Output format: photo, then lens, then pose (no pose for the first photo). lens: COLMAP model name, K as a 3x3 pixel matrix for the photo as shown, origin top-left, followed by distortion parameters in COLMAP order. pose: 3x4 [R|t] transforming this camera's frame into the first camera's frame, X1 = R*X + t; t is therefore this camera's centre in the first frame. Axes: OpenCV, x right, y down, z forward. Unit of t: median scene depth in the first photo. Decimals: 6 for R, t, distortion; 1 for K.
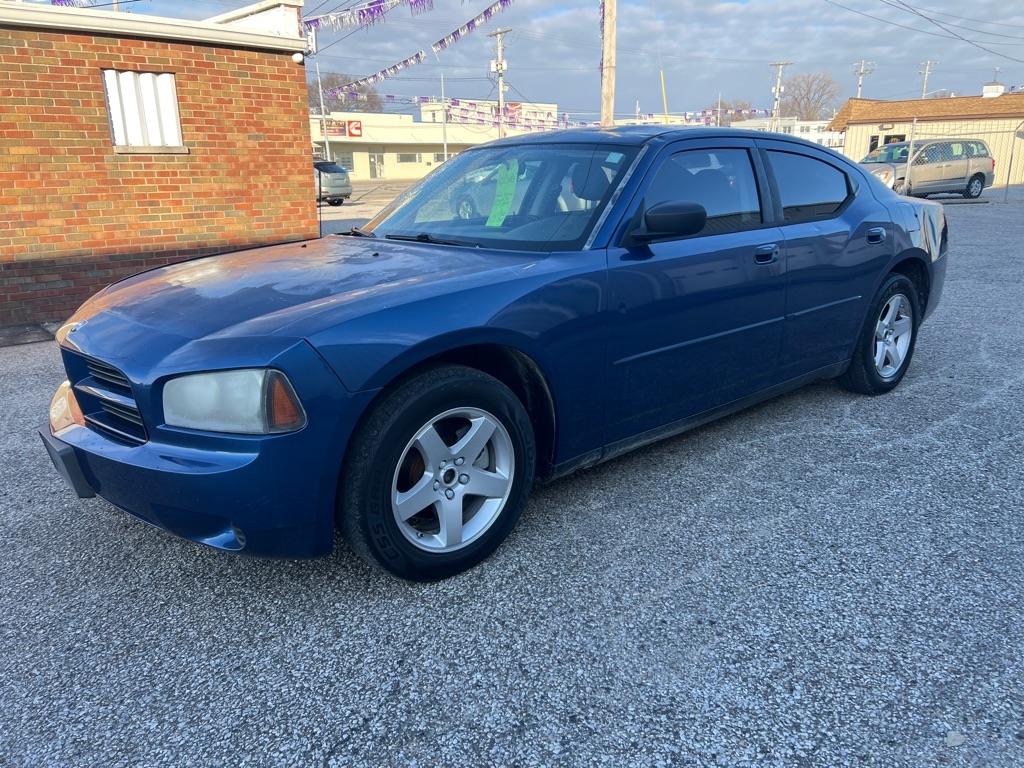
lens RADIAL K [[773.4, 0, 513.6], [0, 773.4, 379.3], [0, 0, 1]] dist [0.052990, -0.051918]
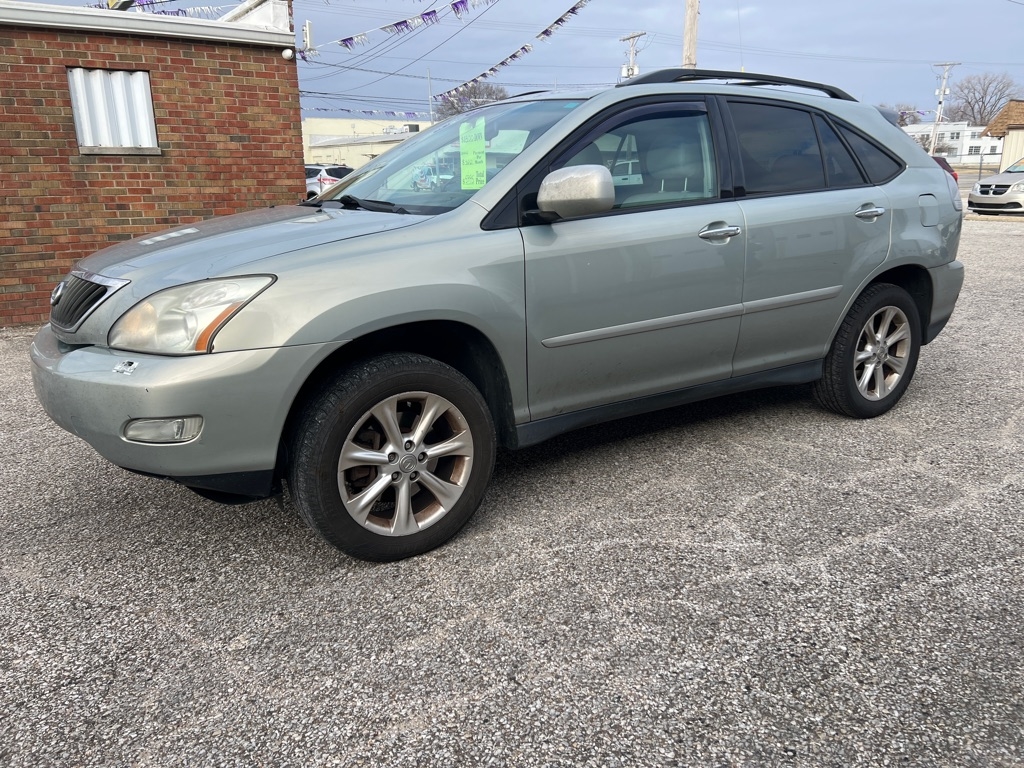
lens RADIAL K [[773.4, 0, 515.5], [0, 773.4, 382.7], [0, 0, 1]] dist [0.052990, -0.051918]
pose [[0.984377, 0.052199, -0.168155, 0.184513], [-0.053036, 0.998593, -0.000483, -0.034851], [0.167894, 0.009394, 0.985760, 0.136531]]
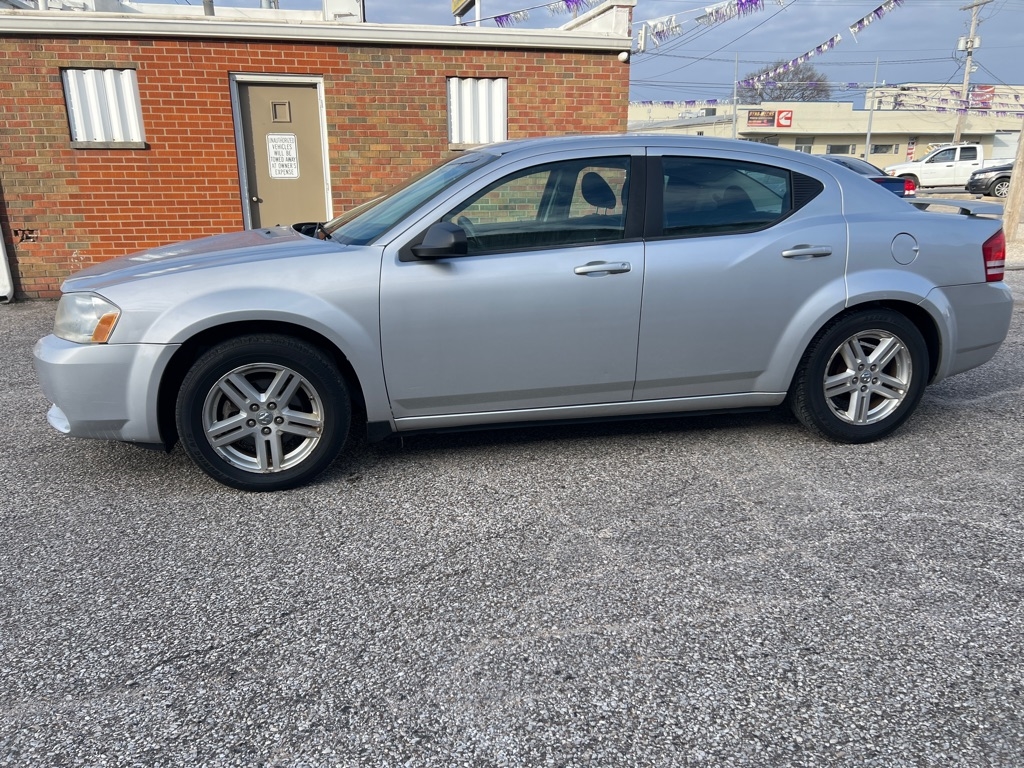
lens RADIAL K [[773.4, 0, 513.0], [0, 773.4, 380.8], [0, 0, 1]] dist [0.052990, -0.051918]
pose [[0.861499, 0.153410, -0.484030, 0.175674], [-0.147234, 0.987785, 0.051019, -0.021661], [0.485945, 0.027313, 0.873563, 0.044535]]
